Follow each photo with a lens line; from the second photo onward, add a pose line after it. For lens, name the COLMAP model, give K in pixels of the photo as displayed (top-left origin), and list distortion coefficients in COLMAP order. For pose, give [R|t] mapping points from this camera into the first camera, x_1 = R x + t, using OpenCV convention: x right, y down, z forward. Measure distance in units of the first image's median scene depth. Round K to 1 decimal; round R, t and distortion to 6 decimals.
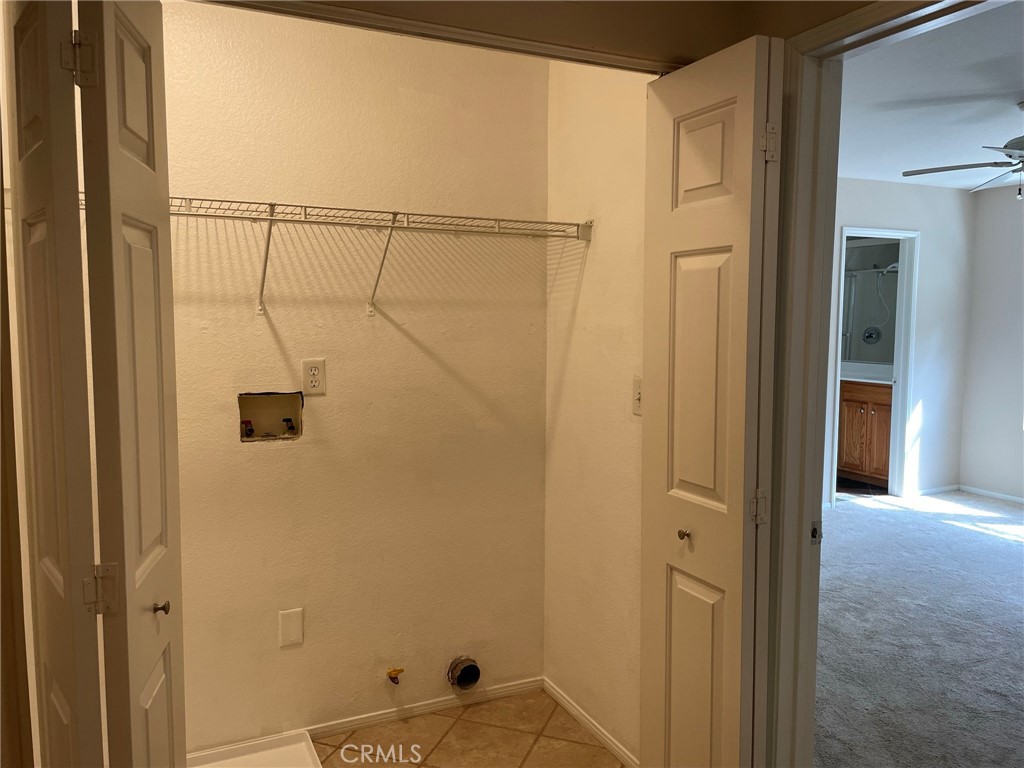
lens RADIAL K [[777.5, 0, 512.0], [0, 777.5, 384.0], [0, 0, 1]] dist [0.020288, -0.003700]
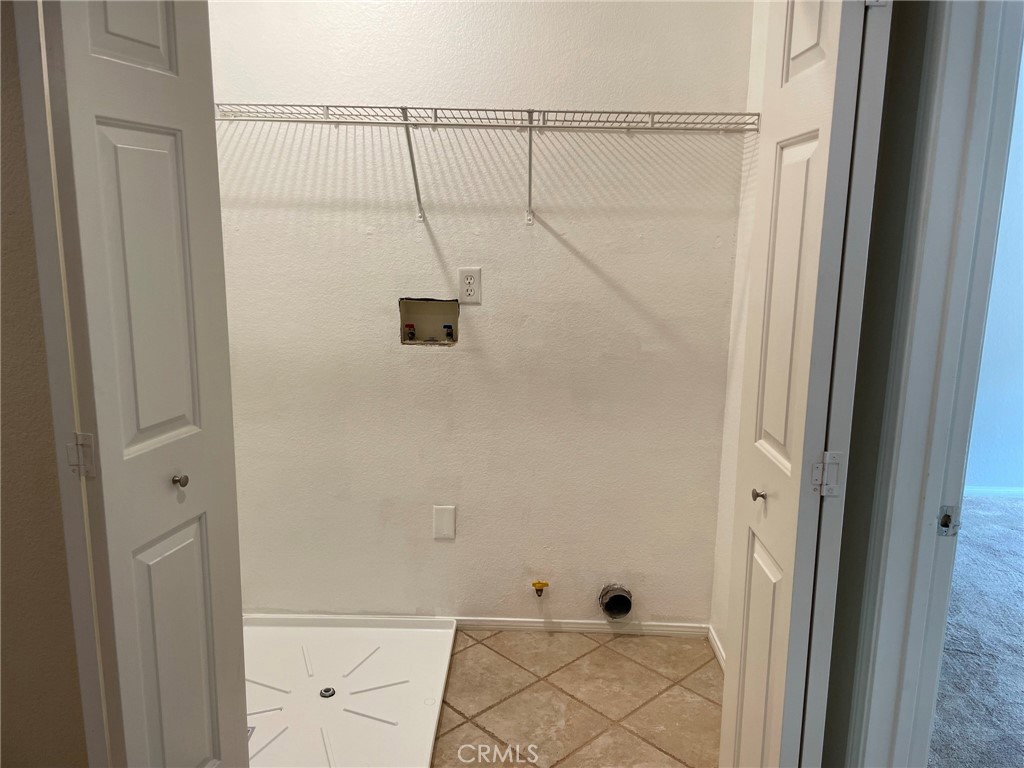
lens RADIAL K [[778.4, 0, 512.0], [0, 778.4, 384.0], [0, 0, 1]] dist [0.081372, -0.111339]
pose [[0.895976, 0.099632, -0.432783, 0.242549], [-0.052439, 0.991427, 0.119677, -0.006372], [0.440996, -0.084533, 0.893519, 0.110697]]
